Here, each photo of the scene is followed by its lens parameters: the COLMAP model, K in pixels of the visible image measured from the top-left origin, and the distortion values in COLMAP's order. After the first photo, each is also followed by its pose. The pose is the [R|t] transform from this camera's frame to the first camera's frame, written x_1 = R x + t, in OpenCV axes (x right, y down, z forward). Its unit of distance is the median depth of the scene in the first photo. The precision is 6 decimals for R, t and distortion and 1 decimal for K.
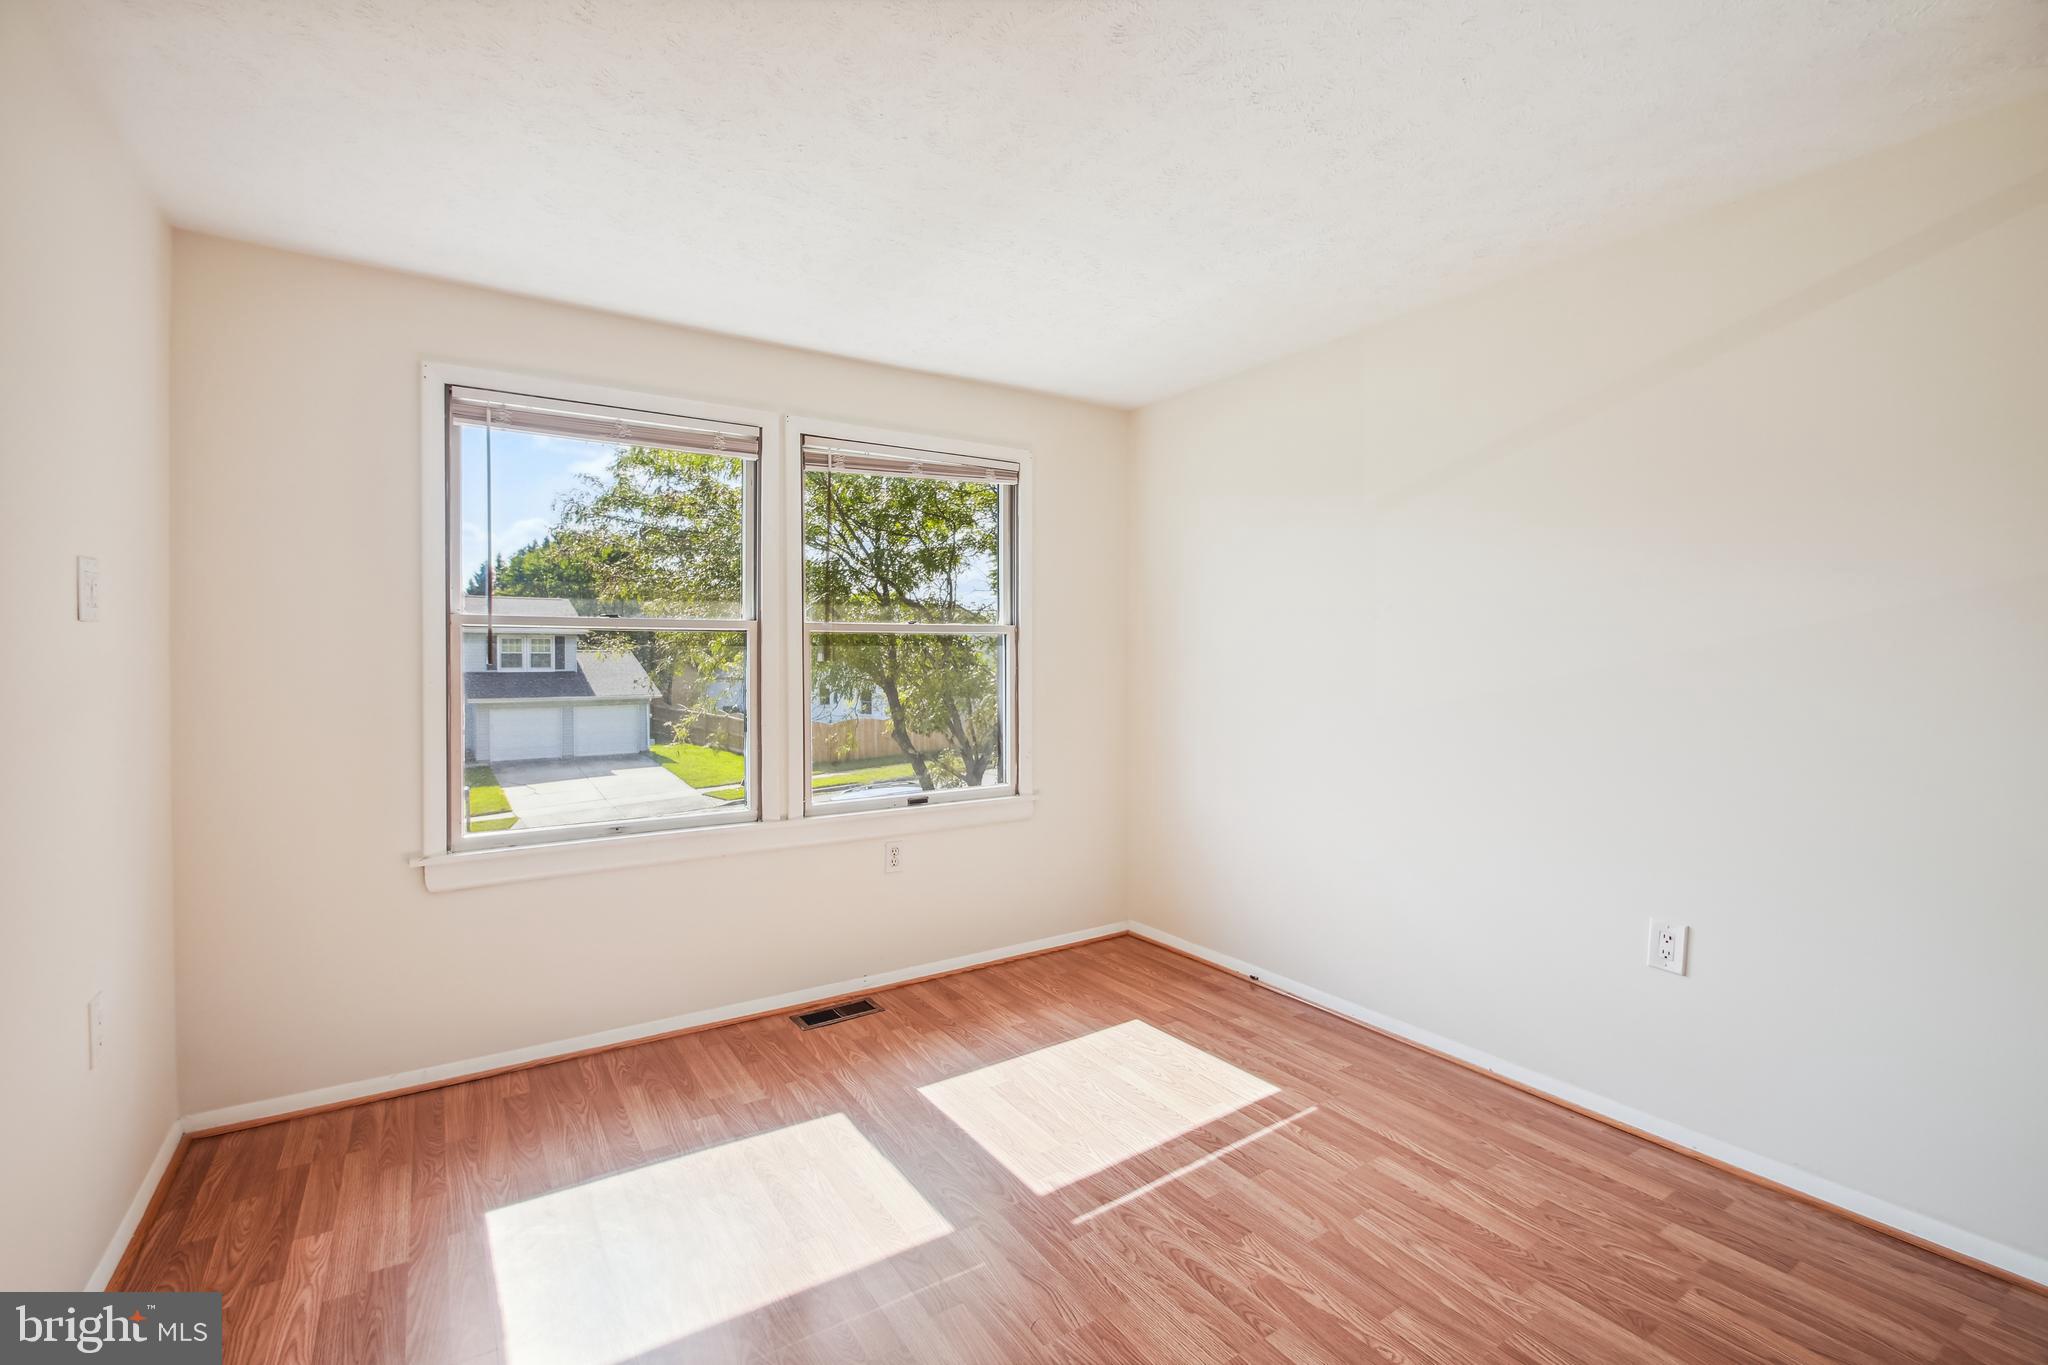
lens RADIAL K [[924.4, 0, 1024.0], [0, 924.4, 654.1], [0, 0, 1]] dist [-0.002712, -0.000920]
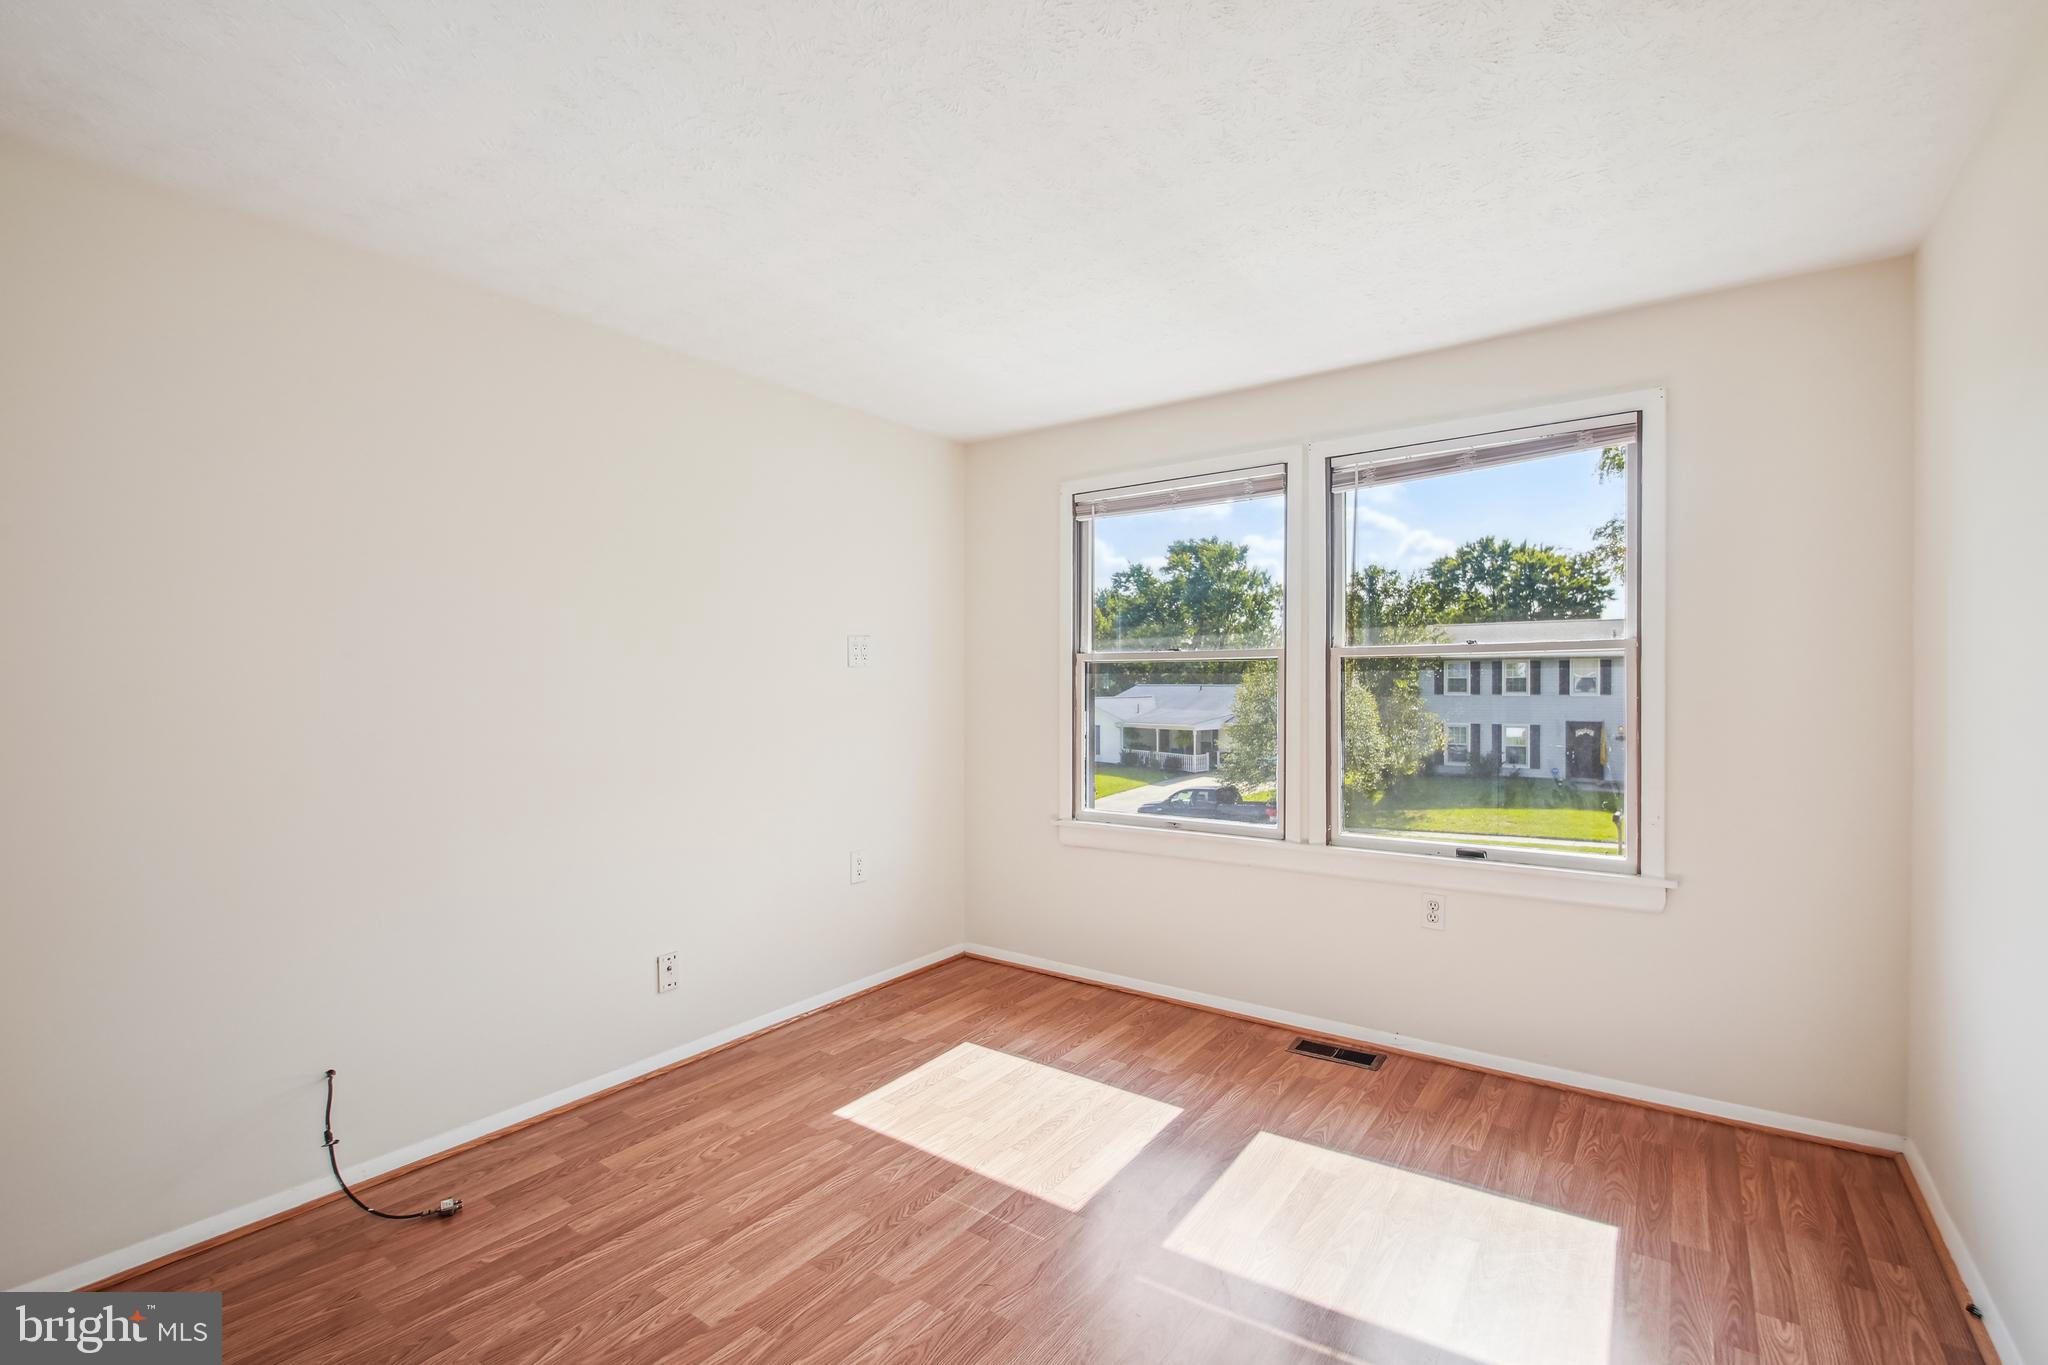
lens RADIAL K [[914.4, 0, 1020.2], [0, 914.4, 672.2], [0, 0, 1]] dist [-0.012984, -0.000871]
pose [[0.337573, -0.011195, -0.941233, 0.618261], [0.005069, 0.999936, -0.010075, -0.000009], [0.941286, -0.001370, 0.337608, 0.392354]]
